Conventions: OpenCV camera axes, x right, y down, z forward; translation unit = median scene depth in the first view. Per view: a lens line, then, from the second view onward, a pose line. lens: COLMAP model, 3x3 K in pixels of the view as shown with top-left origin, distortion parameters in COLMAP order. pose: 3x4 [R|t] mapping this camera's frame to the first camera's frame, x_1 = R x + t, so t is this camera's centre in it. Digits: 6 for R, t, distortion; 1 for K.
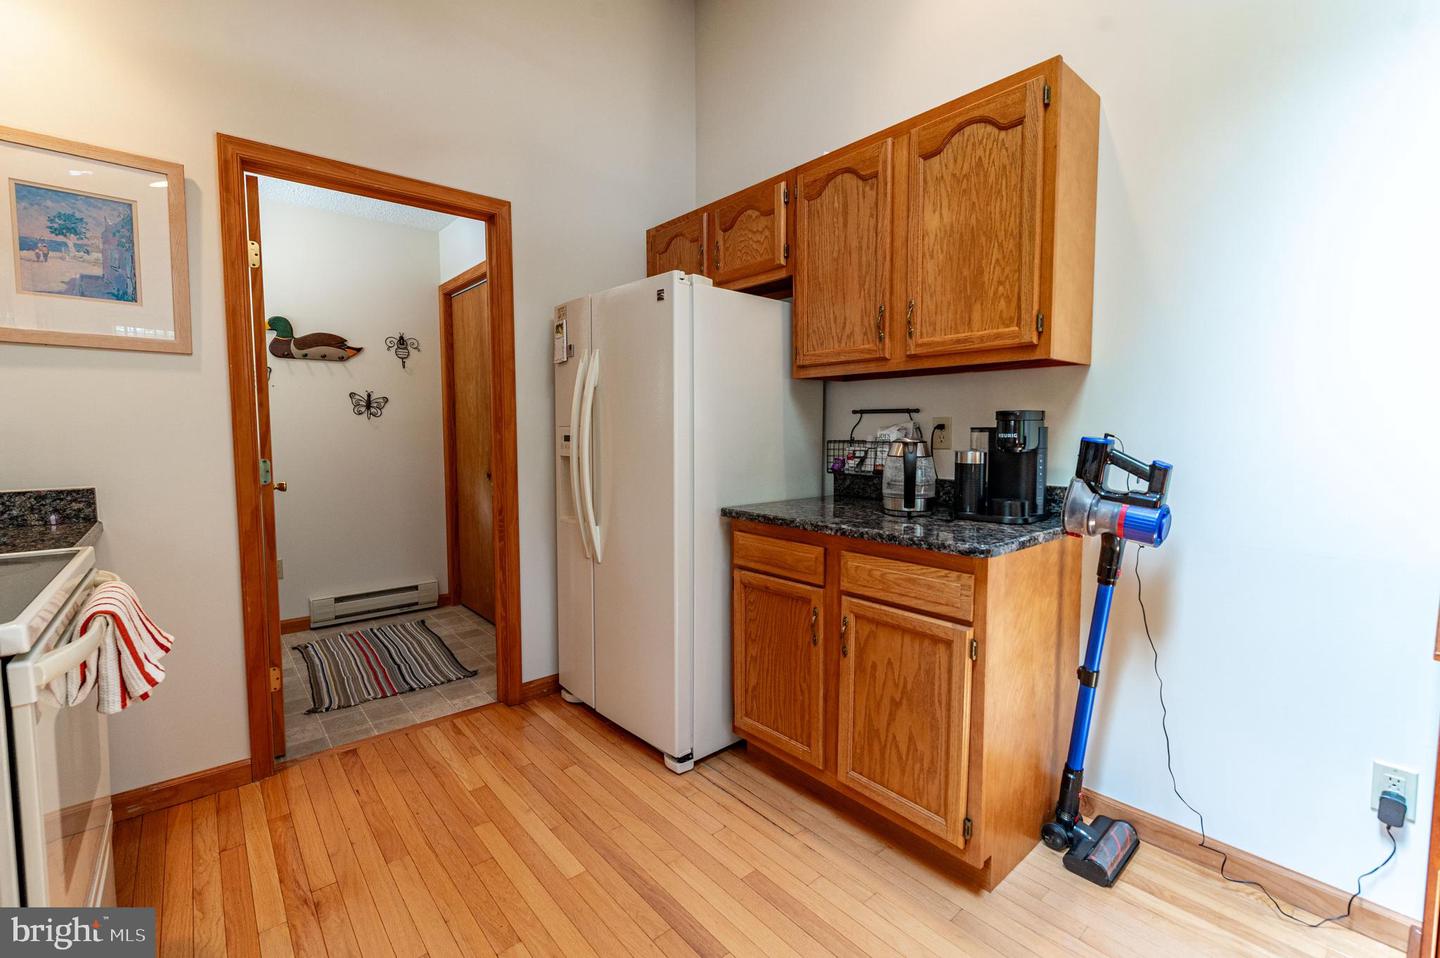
lens RADIAL K [[630.0, 0, 723.5], [0, 630.0, 468.3], [0, 0, 1]] dist [0.001844, -0.000779]
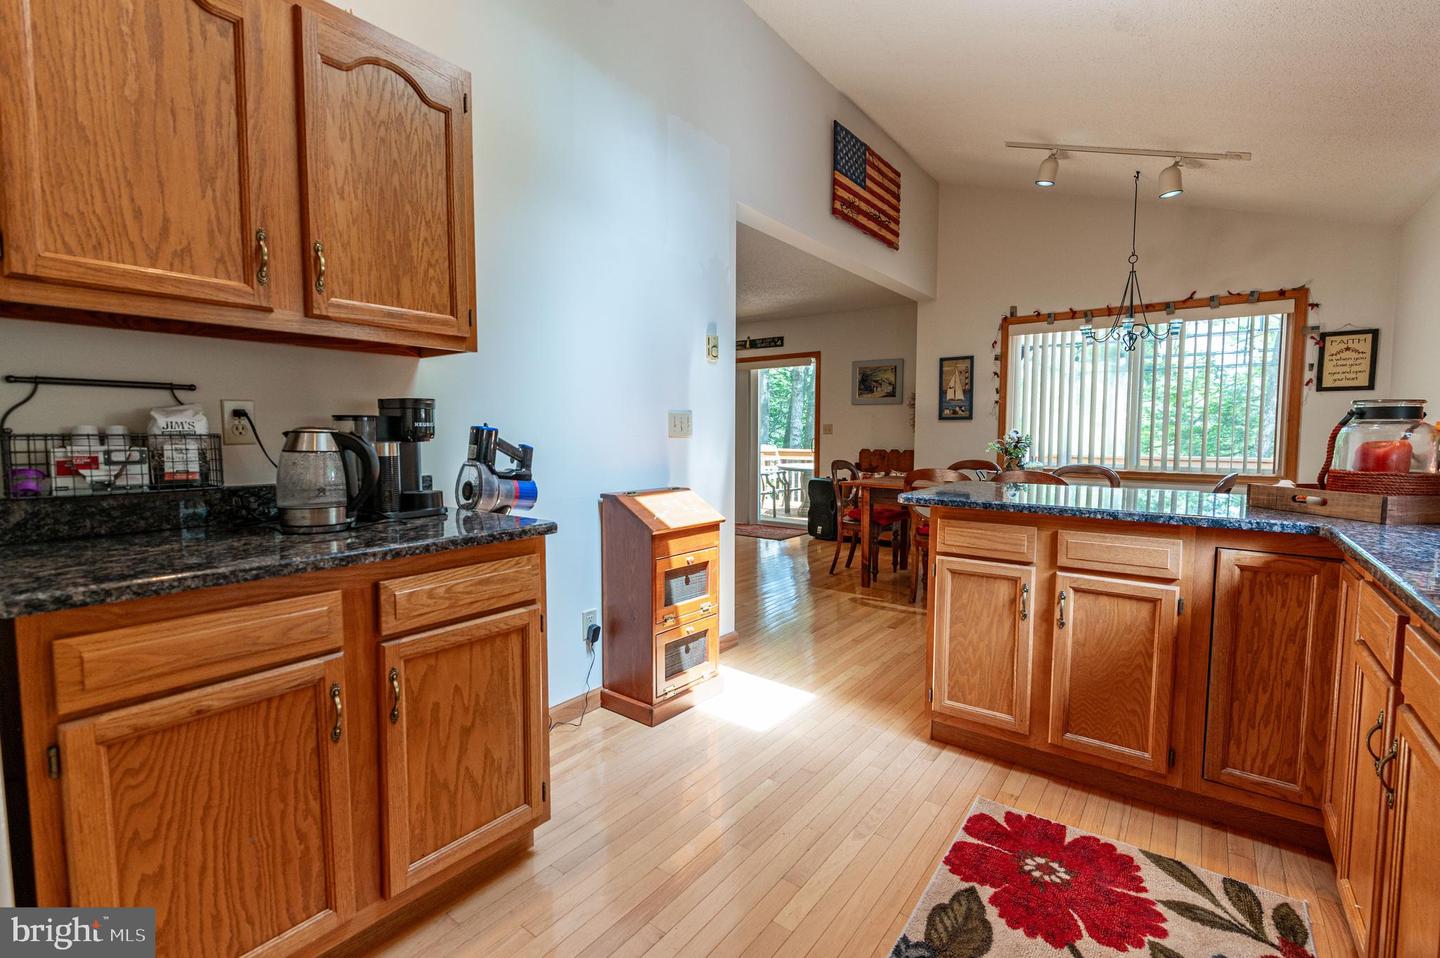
lens RADIAL K [[630.0, 0, 727.2], [0, 630.0, 475.0], [0, 0, 1]] dist [0.001844, -0.000779]
pose [[-0.215297, -0.064658, 0.974406, -0.594329], [0.062096, 0.994880, 0.079737, -0.023399], [-0.974572, 0.077674, -0.210180, 0.762388]]
